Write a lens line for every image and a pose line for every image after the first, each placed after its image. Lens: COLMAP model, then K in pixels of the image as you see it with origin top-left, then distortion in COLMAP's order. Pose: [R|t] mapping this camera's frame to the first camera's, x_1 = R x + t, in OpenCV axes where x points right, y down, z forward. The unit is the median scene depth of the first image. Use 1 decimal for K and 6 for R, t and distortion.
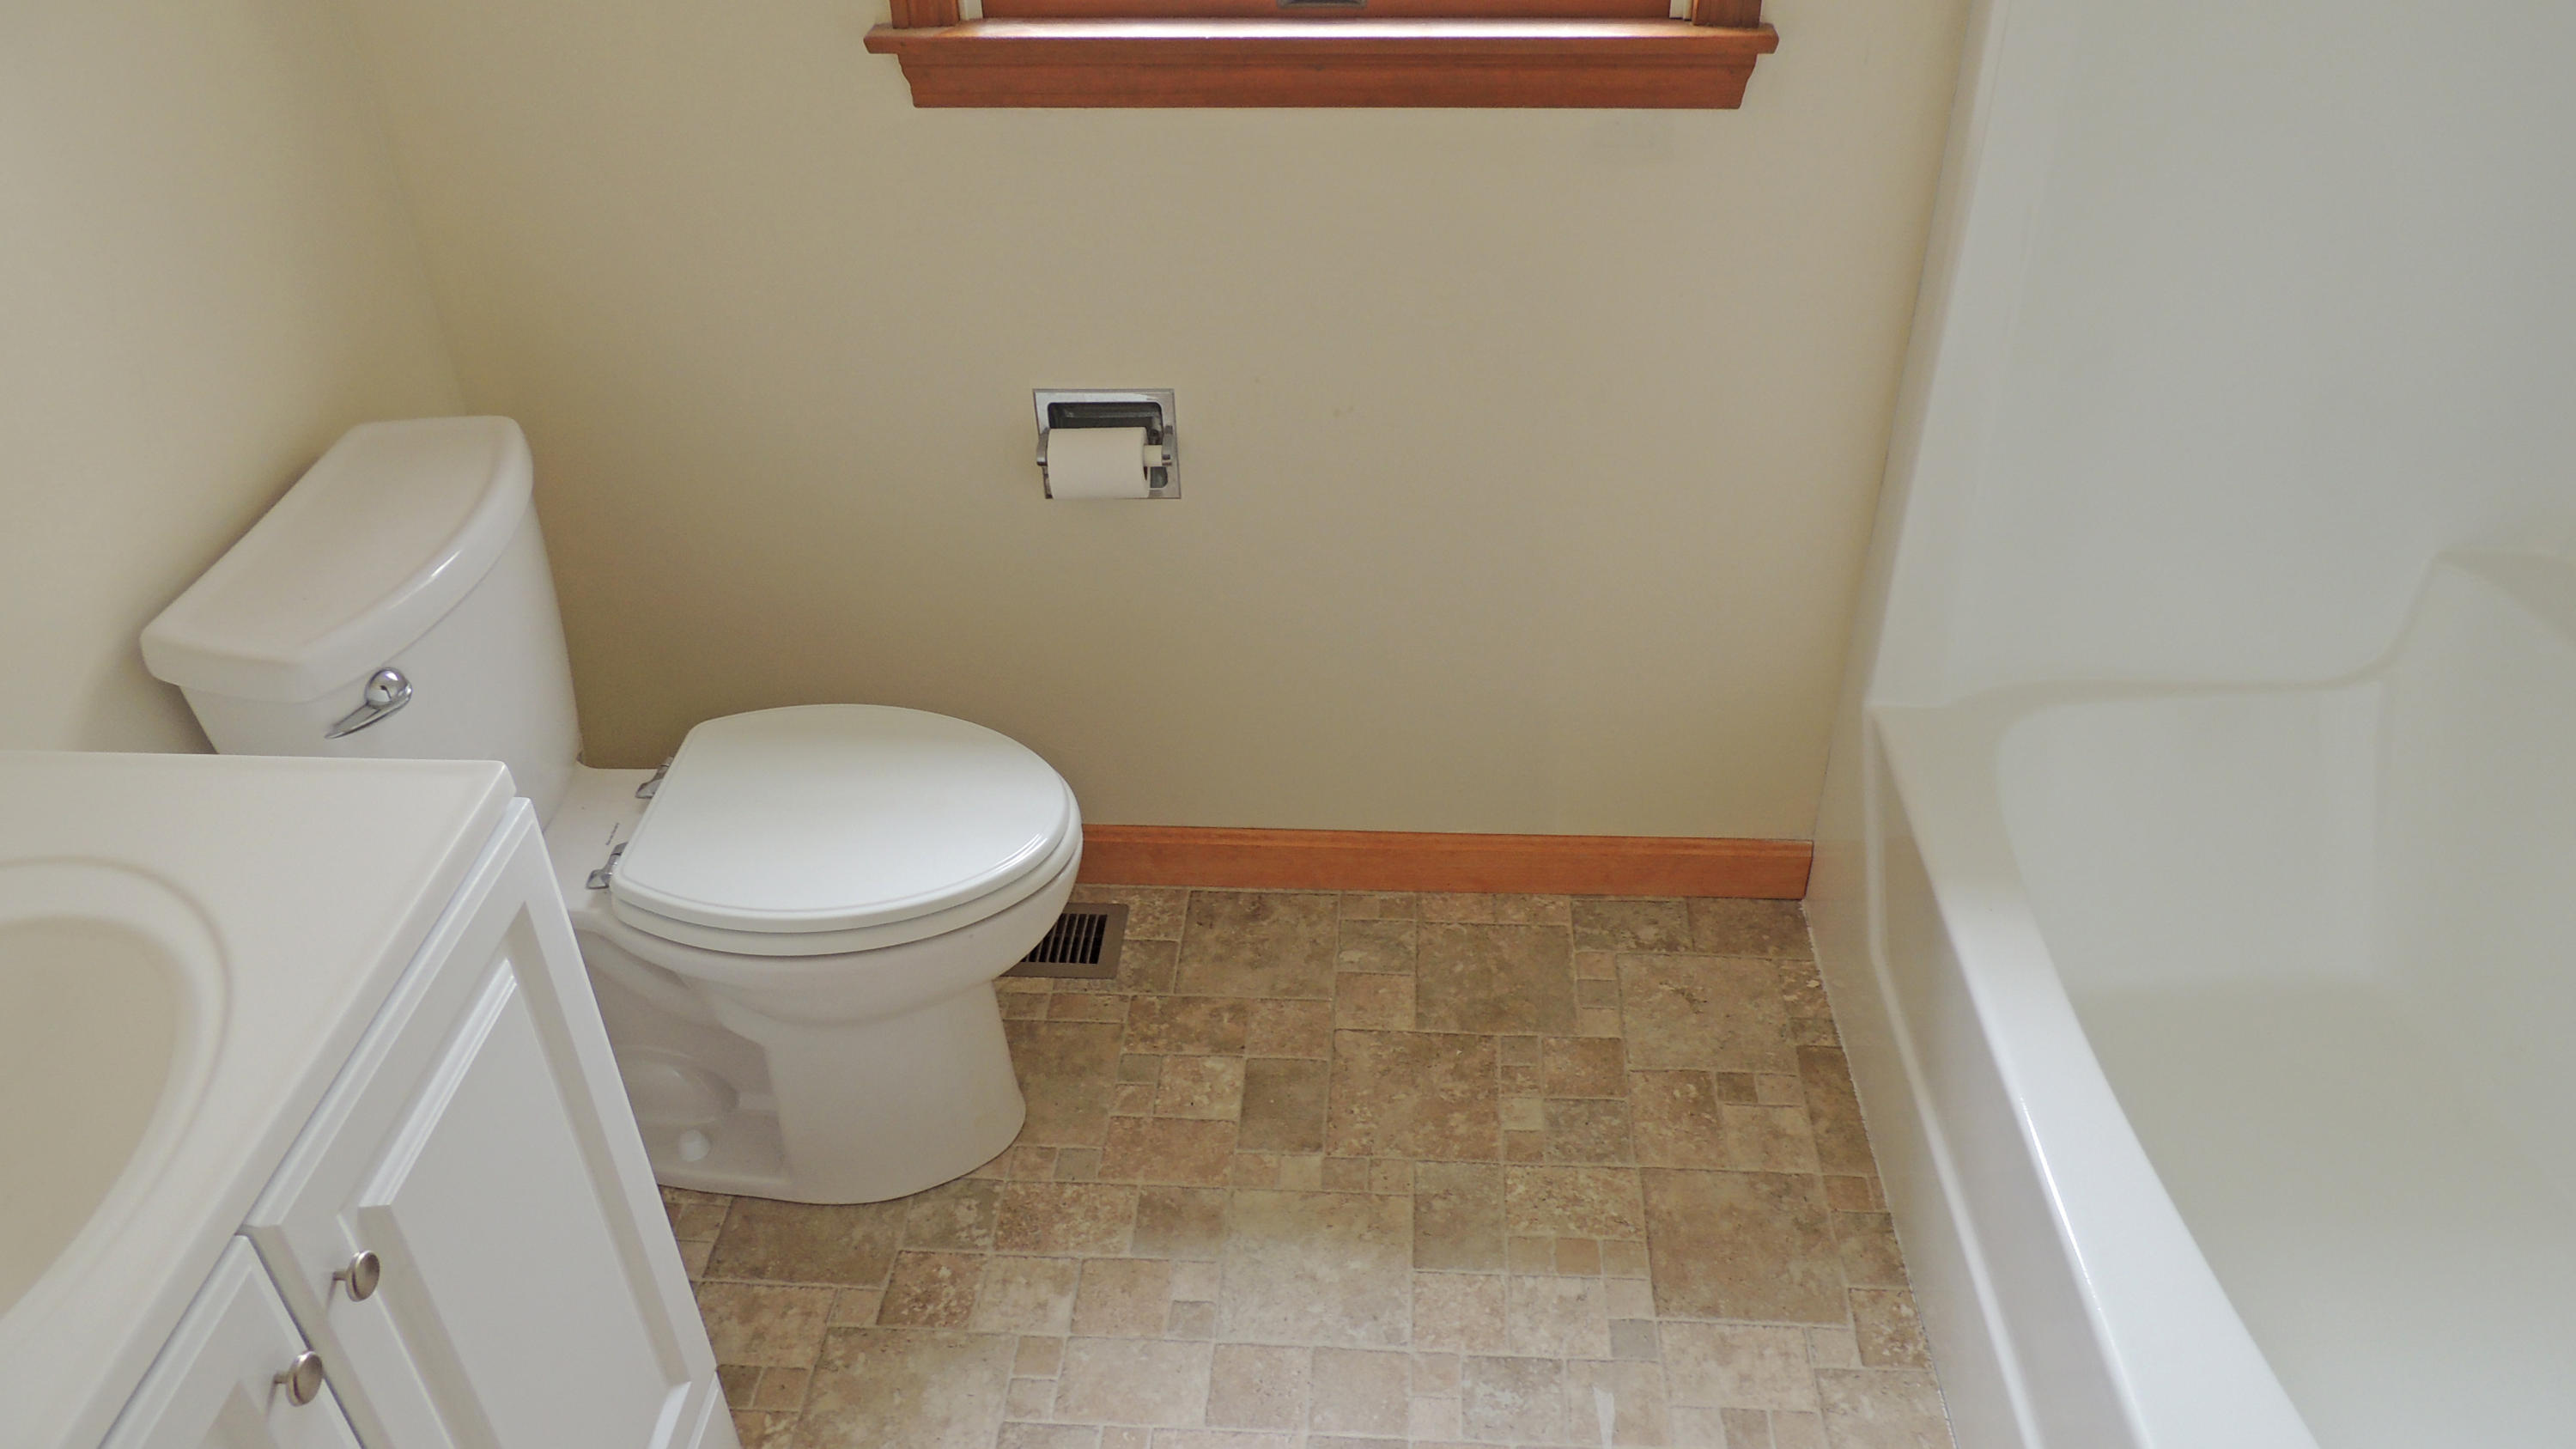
lens RADIAL K [[1838.2, 0, 1288.0], [0, 1838.2, 724.5], [0, 0, 1]] dist [-0.017527, 0.004657]
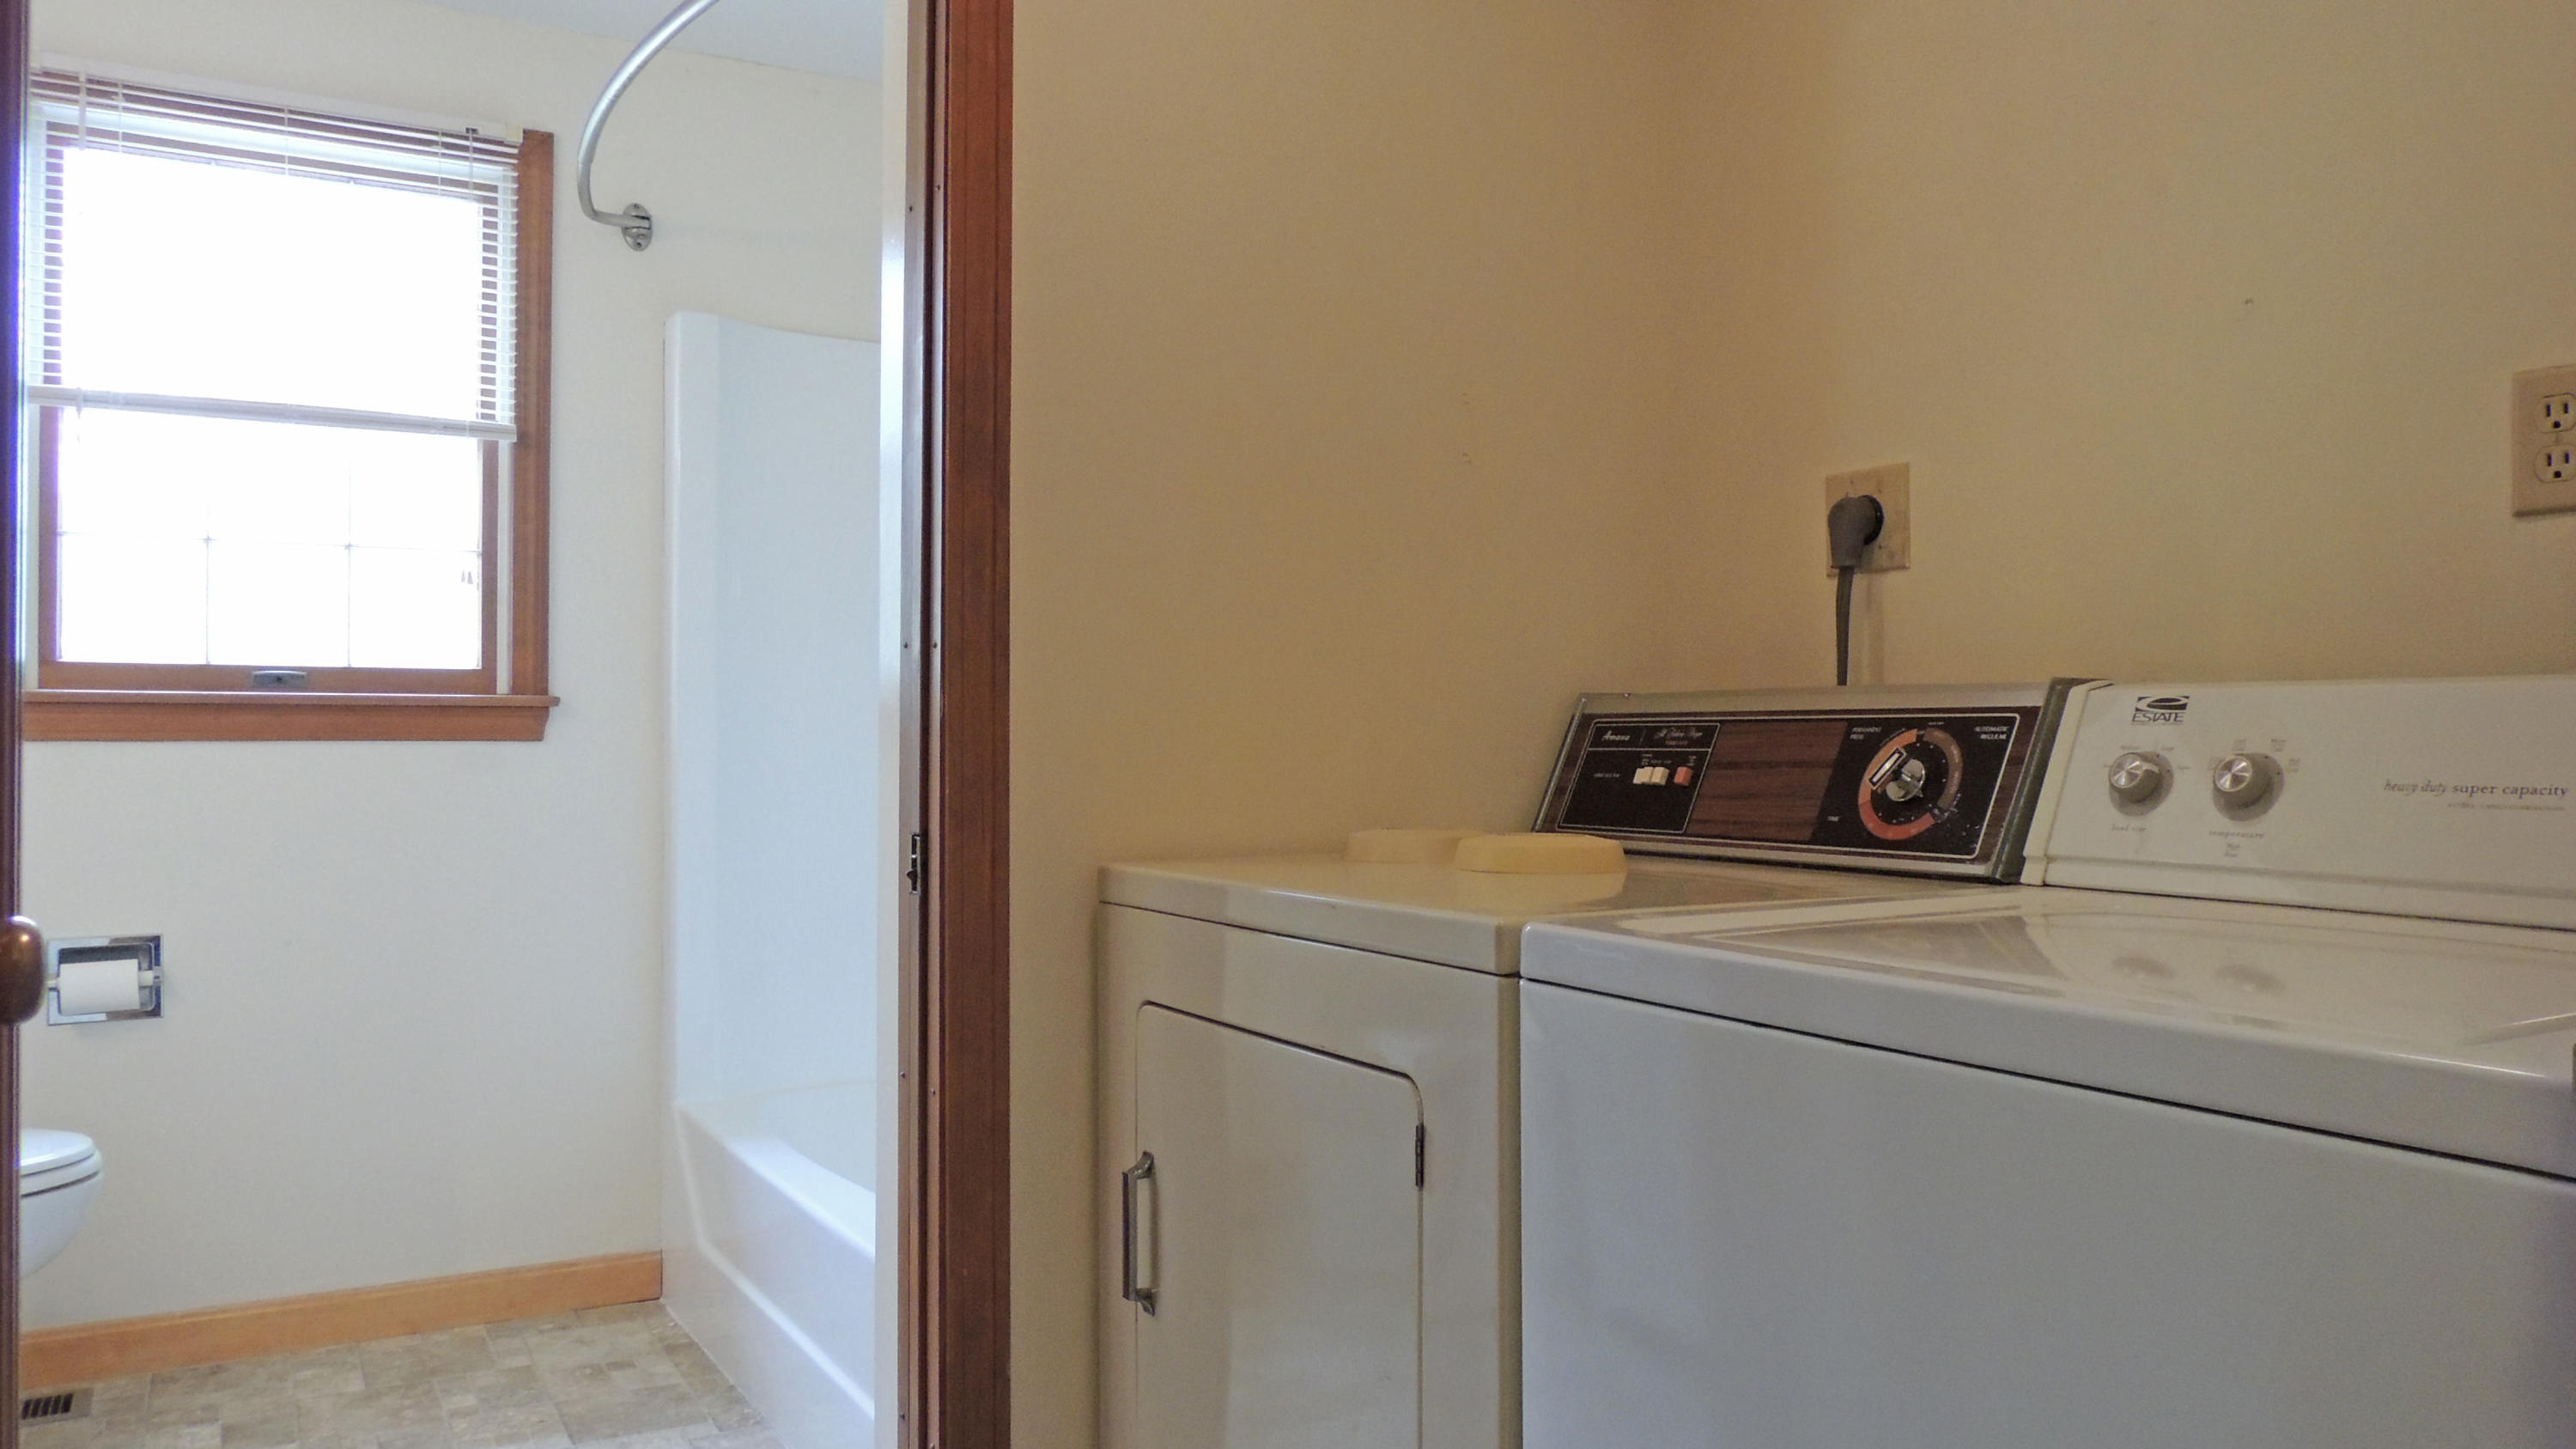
lens RADIAL K [[1838.2, 0, 1288.0], [0, 1838.2, 724.5], [0, 0, 1]] dist [-0.017527, 0.004657]
pose [[0.831551, 0.024266, 0.554919, -0.120344], [0.305956, 0.813813, -0.494064, 0.635615], [-0.463589, 0.580620, 0.669302, -0.460101]]
